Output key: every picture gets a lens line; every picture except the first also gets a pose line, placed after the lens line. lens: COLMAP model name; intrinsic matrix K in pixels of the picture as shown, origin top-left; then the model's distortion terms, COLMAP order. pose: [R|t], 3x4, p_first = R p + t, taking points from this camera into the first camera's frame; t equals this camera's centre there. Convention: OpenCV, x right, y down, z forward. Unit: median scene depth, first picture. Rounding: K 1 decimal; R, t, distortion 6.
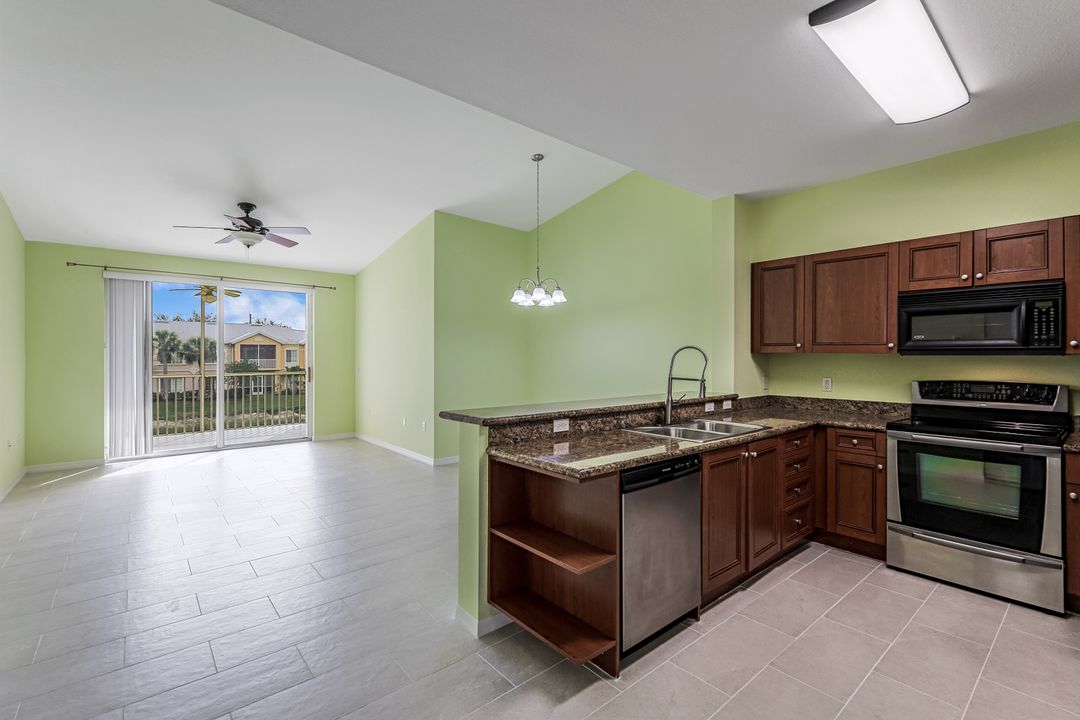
lens RADIAL K [[469.0, 0, 528.5], [0, 469.0, 353.7], [0, 0, 1]] dist [0.001085, 0.000041]
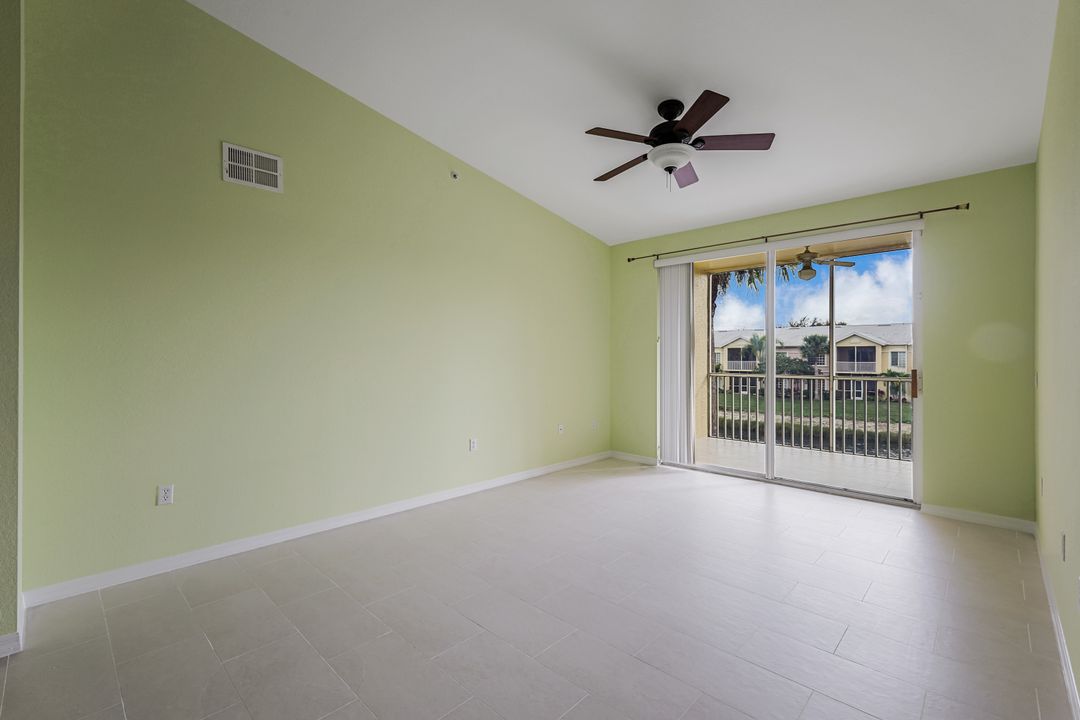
lens RADIAL K [[469.0, 0, 562.4], [0, 469.0, 355.6], [0, 0, 1]] dist [0.001085, 0.000041]
pose [[0.129311, -0.002568, -0.991601, 0.007836], [0.001254, 0.999996, -0.002426, 0.018089], [0.991603, -0.000929, 0.129314, 0.685713]]
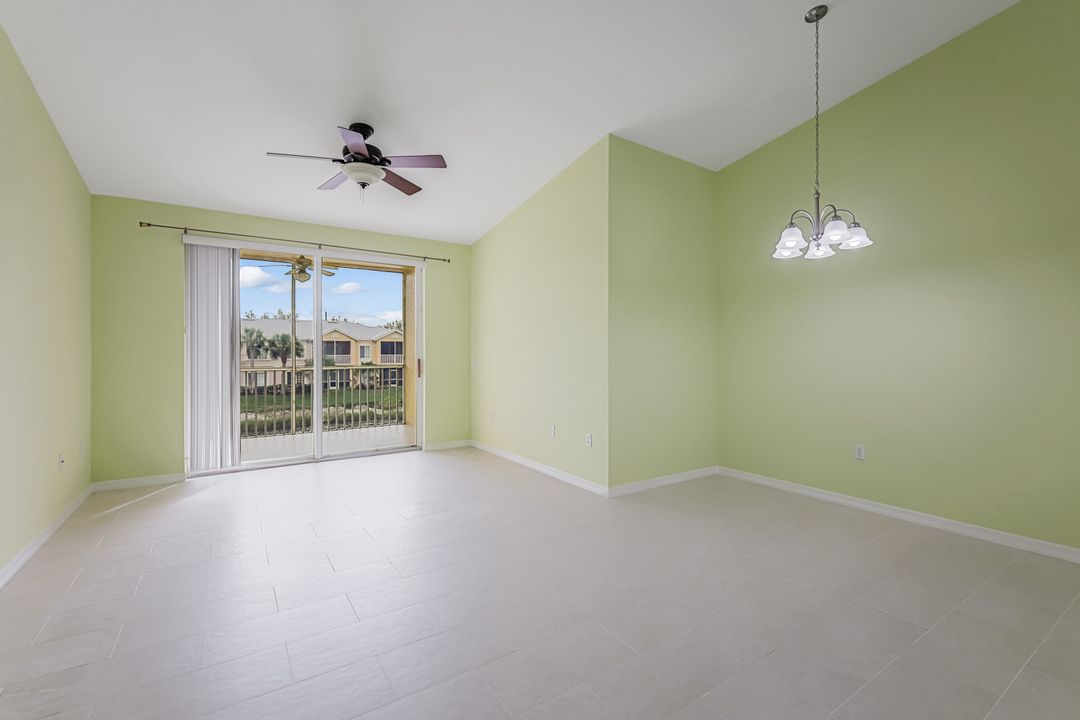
lens RADIAL K [[469.0, 0, 530.5], [0, 469.0, 350.1], [0, 0, 1]] dist [0.001085, 0.000041]
pose [[0.992407, -0.001186, -0.122994, -0.228023], [0.001210, 0.999999, 0.000115, 0.018052], [0.122994, -0.000263, 0.992407, 0.287258]]
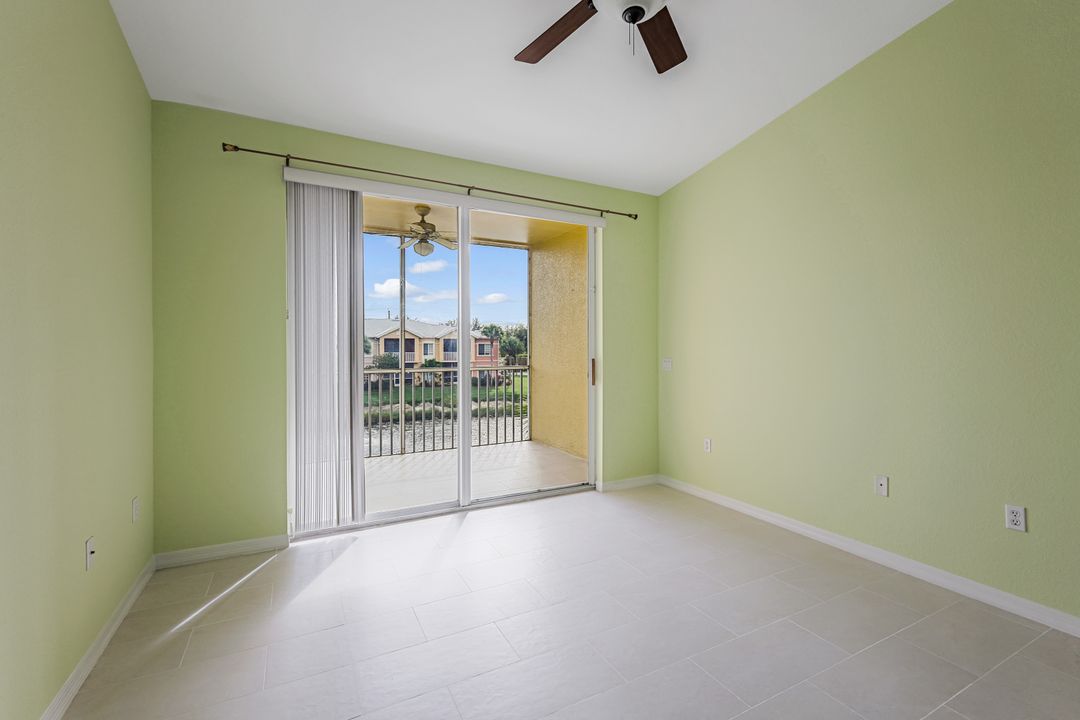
lens RADIAL K [[469.0, 0, 530.9], [0, 469.0, 350.7], [0, 0, 1]] dist [0.001085, 0.000041]
pose [[0.972144, -0.000502, -0.234385, -0.521126], [0.002111, 0.999976, 0.006613, 0.020025], [0.234376, -0.006923, 0.972121, 0.561344]]
